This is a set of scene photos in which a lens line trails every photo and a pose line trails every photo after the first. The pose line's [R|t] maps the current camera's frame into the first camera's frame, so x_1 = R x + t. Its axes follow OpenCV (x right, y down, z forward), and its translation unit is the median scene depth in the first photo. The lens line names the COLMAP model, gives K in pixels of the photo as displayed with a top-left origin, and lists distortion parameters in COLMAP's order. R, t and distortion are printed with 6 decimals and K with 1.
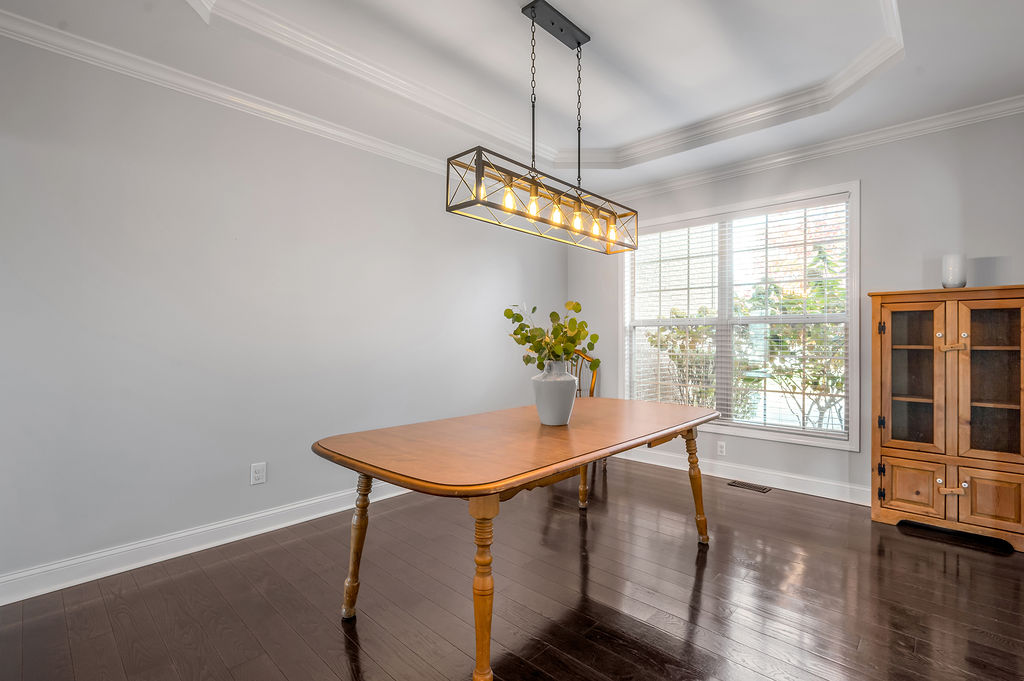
lens RADIAL K [[451.8, 0, 509.1], [0, 451.8, 337.1], [0, 0, 1]] dist [-0.001019, -0.000045]
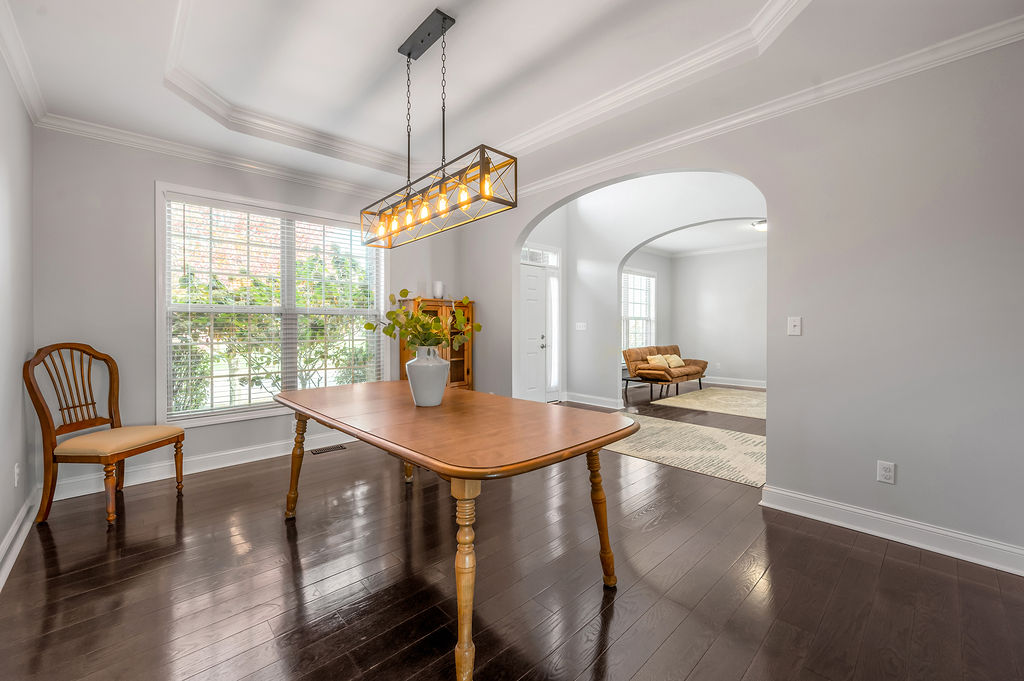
lens RADIAL K [[410.4, 0, 507.6], [0, 410.4, 326.9], [0, 0, 1]] dist [-0.000389, 0.000048]
pose [[0.080482, -0.004252, 0.996747, -0.525277], [0.005729, 0.999976, 0.003803, 0.001416], [-0.996740, 0.005404, 0.080505, 0.445531]]
